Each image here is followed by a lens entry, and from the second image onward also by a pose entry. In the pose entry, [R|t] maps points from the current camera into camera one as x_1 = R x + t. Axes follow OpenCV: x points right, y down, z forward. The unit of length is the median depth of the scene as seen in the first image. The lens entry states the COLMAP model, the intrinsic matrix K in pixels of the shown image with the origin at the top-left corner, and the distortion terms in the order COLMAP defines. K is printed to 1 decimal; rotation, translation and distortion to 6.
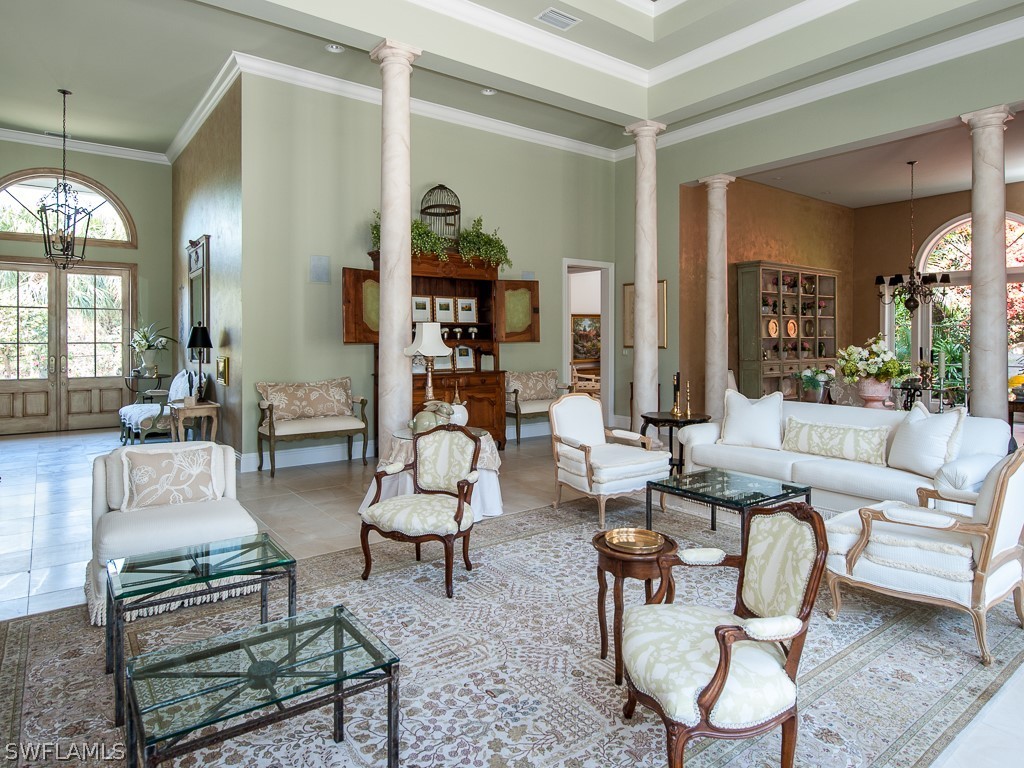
lens RADIAL K [[621.2, 0, 513.4], [0, 621.2, 342.6], [0, 0, 1]] dist [-0.001471, -0.000404]
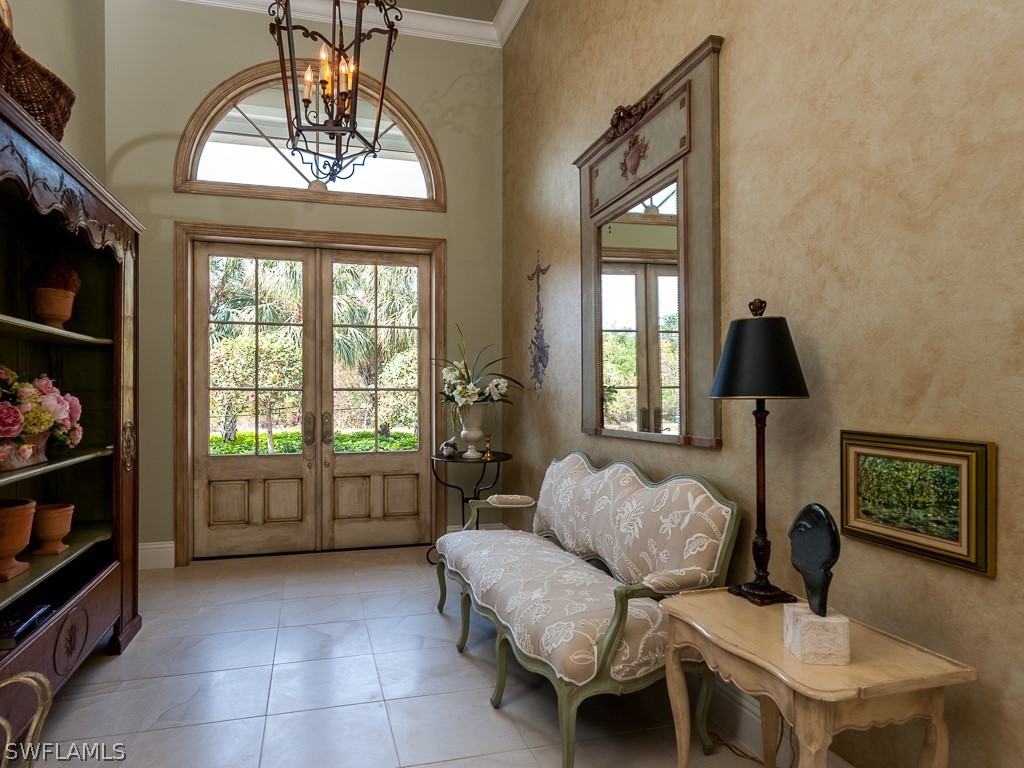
lens RADIAL K [[601.6, 0, 512.0], [0, 601.6, 384.0], [0, 0, 1]] dist [0.015502, -0.001313]
pose [[0.944587, -0.005155, -0.328220, -0.393656], [0.000922, 0.999914, -0.013051, 0.002904], [0.328259, 0.012025, 0.944511, 0.547743]]
